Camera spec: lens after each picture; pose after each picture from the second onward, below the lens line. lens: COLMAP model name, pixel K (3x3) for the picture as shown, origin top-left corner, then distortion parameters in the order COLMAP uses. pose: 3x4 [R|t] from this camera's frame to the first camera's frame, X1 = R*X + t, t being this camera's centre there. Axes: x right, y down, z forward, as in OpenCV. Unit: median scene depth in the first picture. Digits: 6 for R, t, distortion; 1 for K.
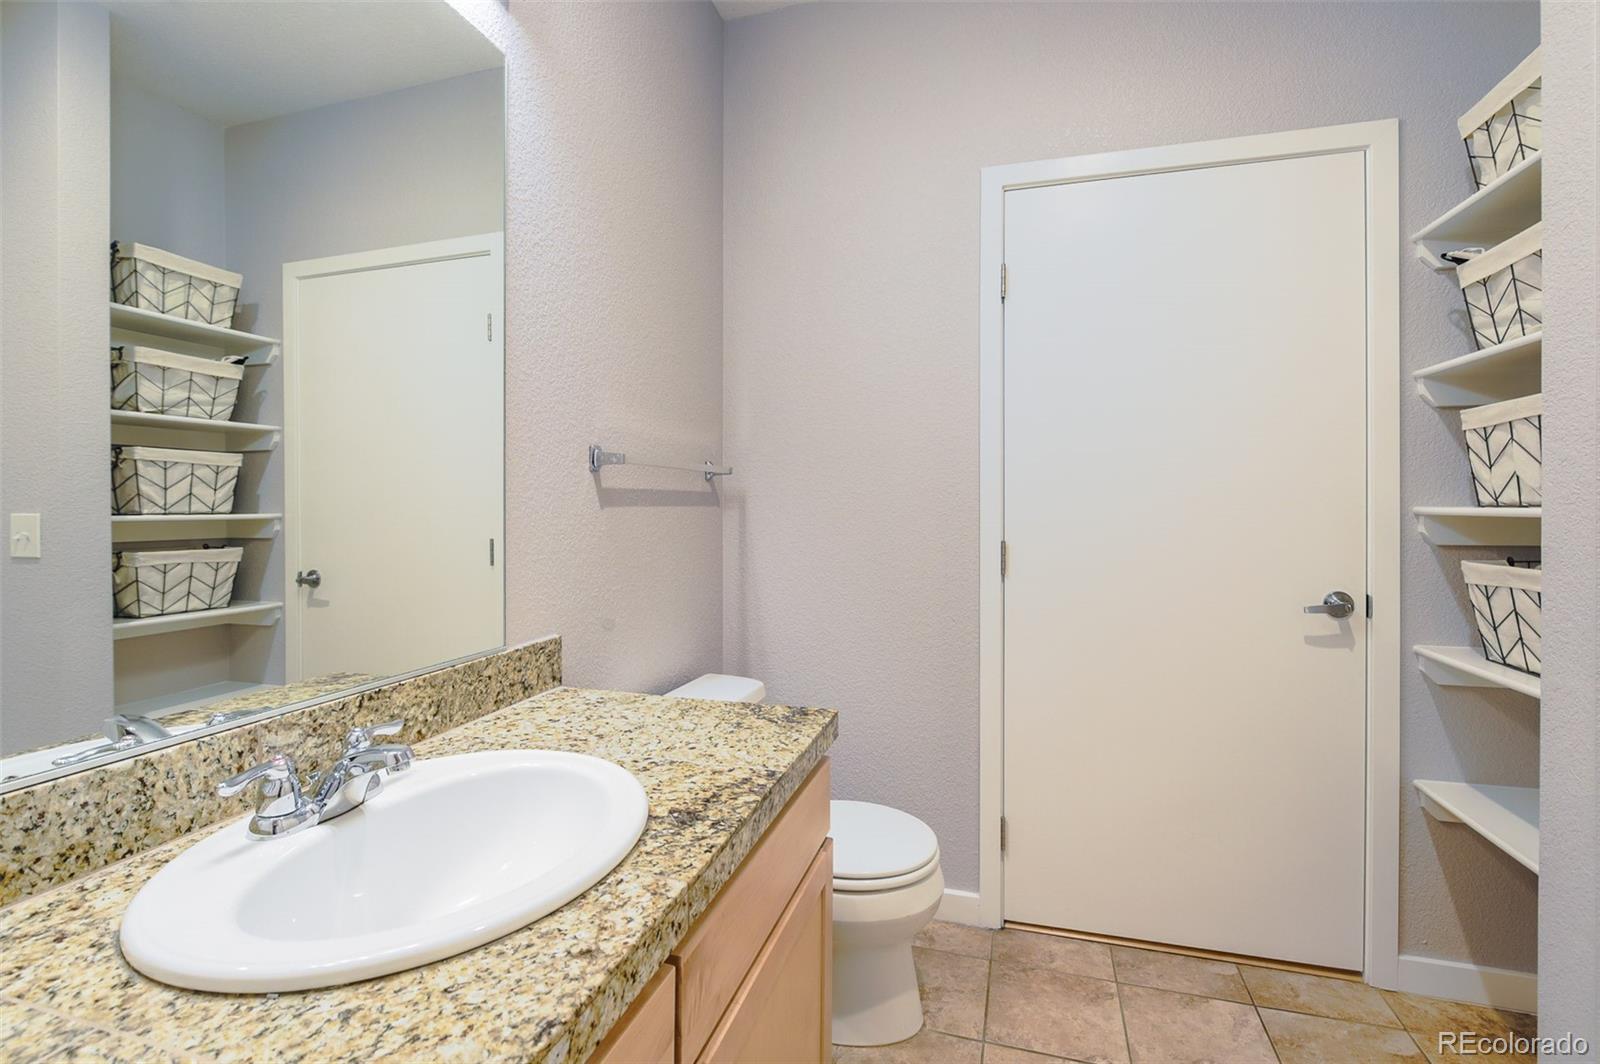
lens RADIAL K [[750.4, 0, 794.9], [0, 750.4, 516.3], [0, 0, 1]] dist [-0.016681, 0.000015]
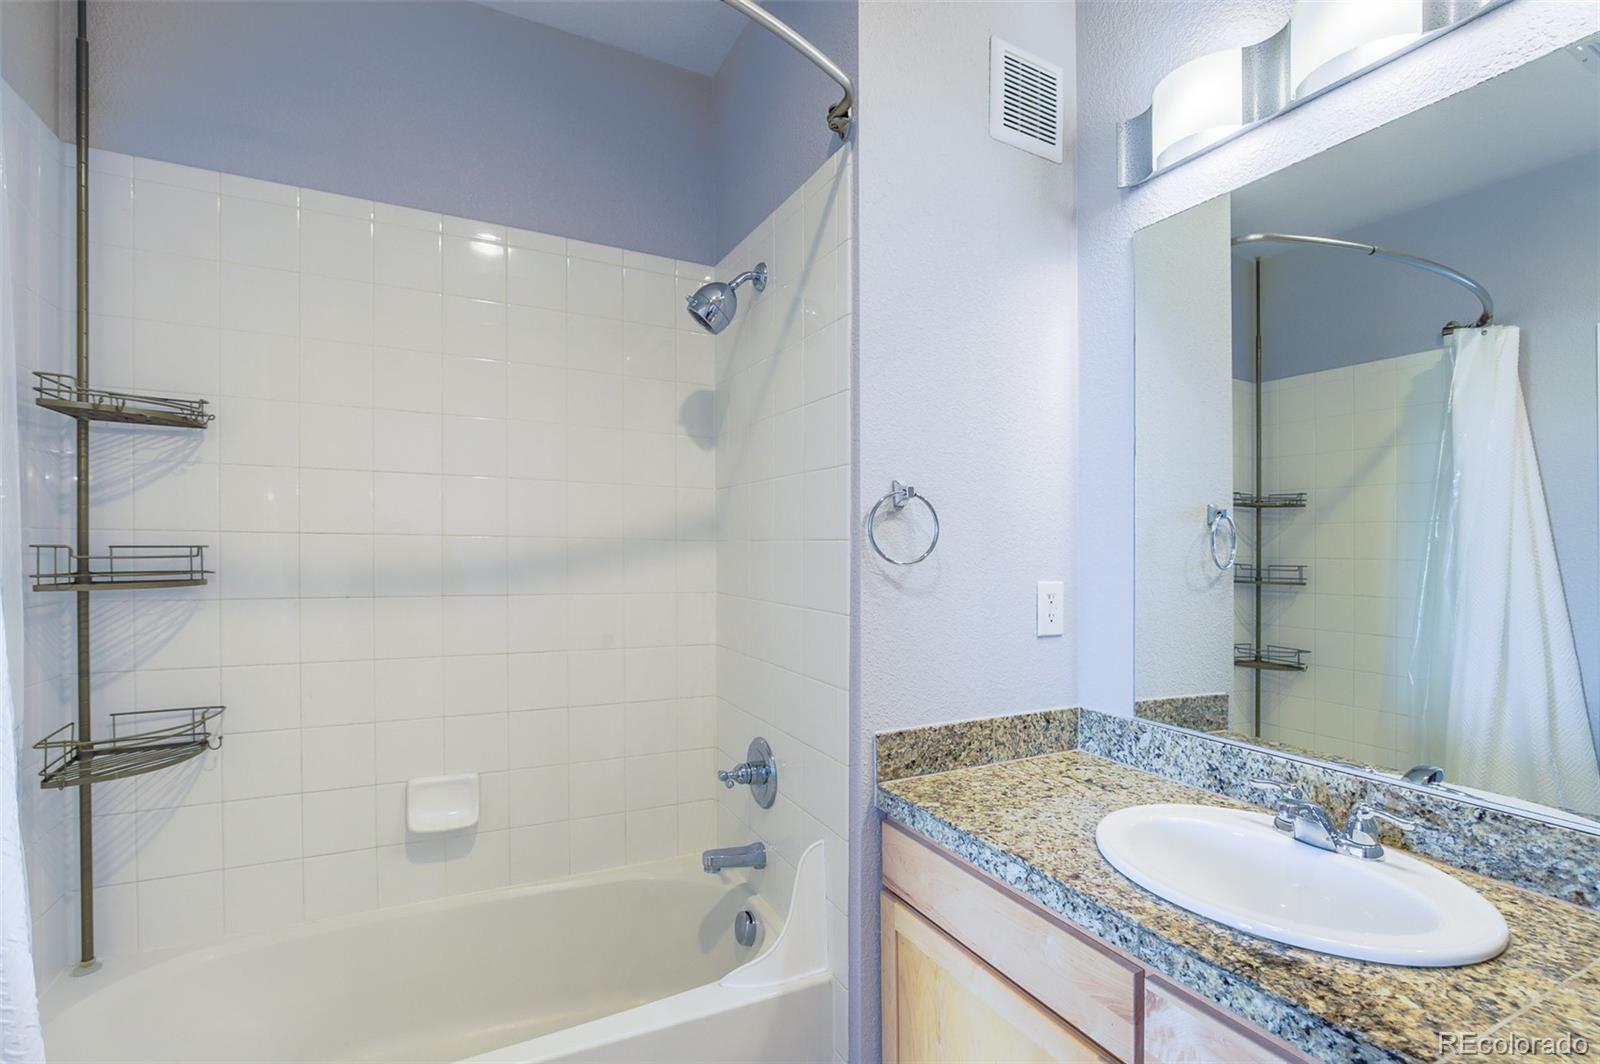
lens RADIAL K [[727.6, 0, 804.1], [0, 727.6, 517.9], [0, 0, 1]] dist [-0.013126, 0.000592]
pose [[-0.712975, -0.033604, -0.700383, 0.957638], [-0.020817, 0.999425, -0.026760, -0.147983], [0.700880, -0.004499, -0.713265, 1.182905]]
